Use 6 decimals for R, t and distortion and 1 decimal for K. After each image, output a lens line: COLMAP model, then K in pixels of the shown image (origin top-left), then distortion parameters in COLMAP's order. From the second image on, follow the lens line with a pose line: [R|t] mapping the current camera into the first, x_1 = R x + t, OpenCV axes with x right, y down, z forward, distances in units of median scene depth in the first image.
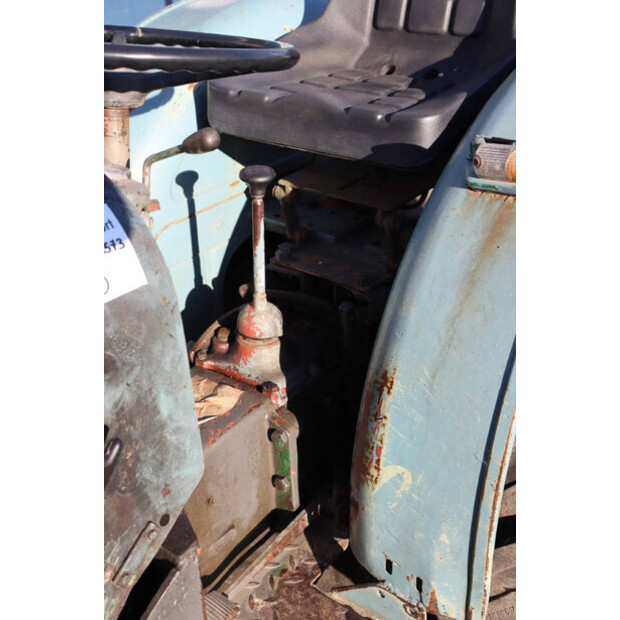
lens RADIAL K [[769.6, 0, 307.8], [0, 769.6, 310.7], [0, 0, 1]] dist [-0.009445, 0.000000]
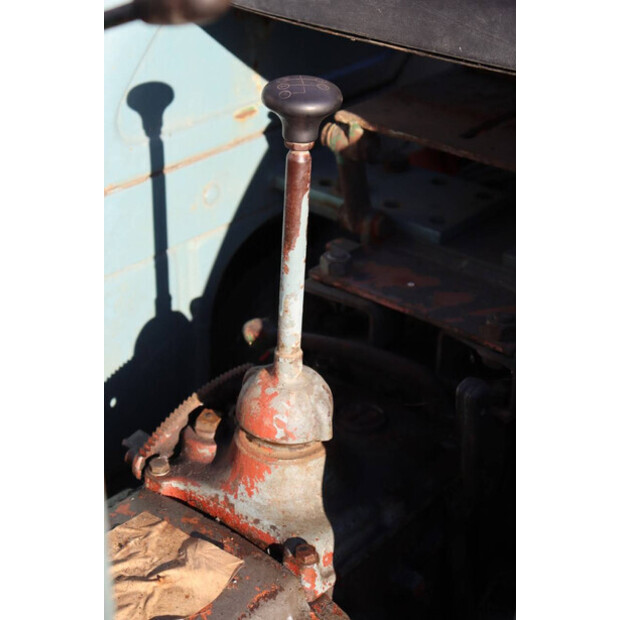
lens RADIAL K [[1222.3, 0, 311.6], [0, 1222.3, 313.0], [0, 0, 1]] dist [0.289668, 0.000000]
pose [[0.998087, 0.057443, -0.022847, -0.031578], [-0.057662, 0.998295, -0.009045, -0.037202], [0.022288, 0.010345, 0.999698, 0.237813]]
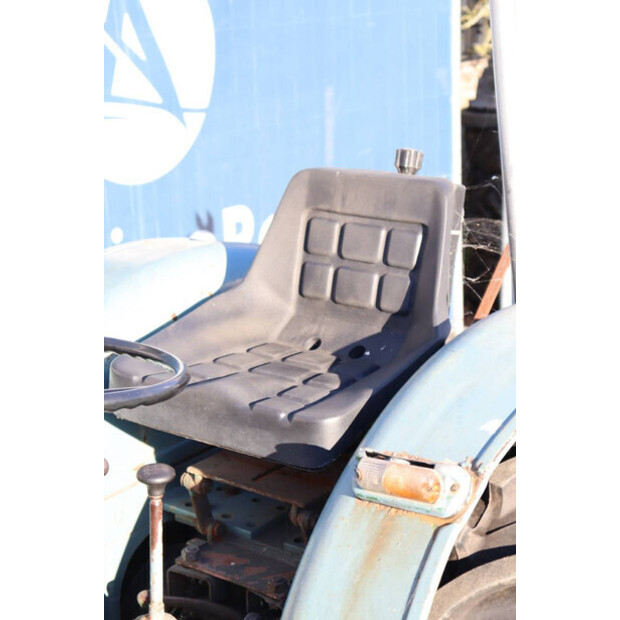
lens RADIAL K [[1248.0, 0, 306.4], [0, 1248.0, 308.3], [0, 0, 1]] dist [0.240296, 0.000000]
pose [[0.999918, 0.004945, 0.011846, 0.090803], [-0.002023, 0.971988, -0.235022, -0.009115], [-0.012676, 0.234979, 0.971918, -0.505441]]
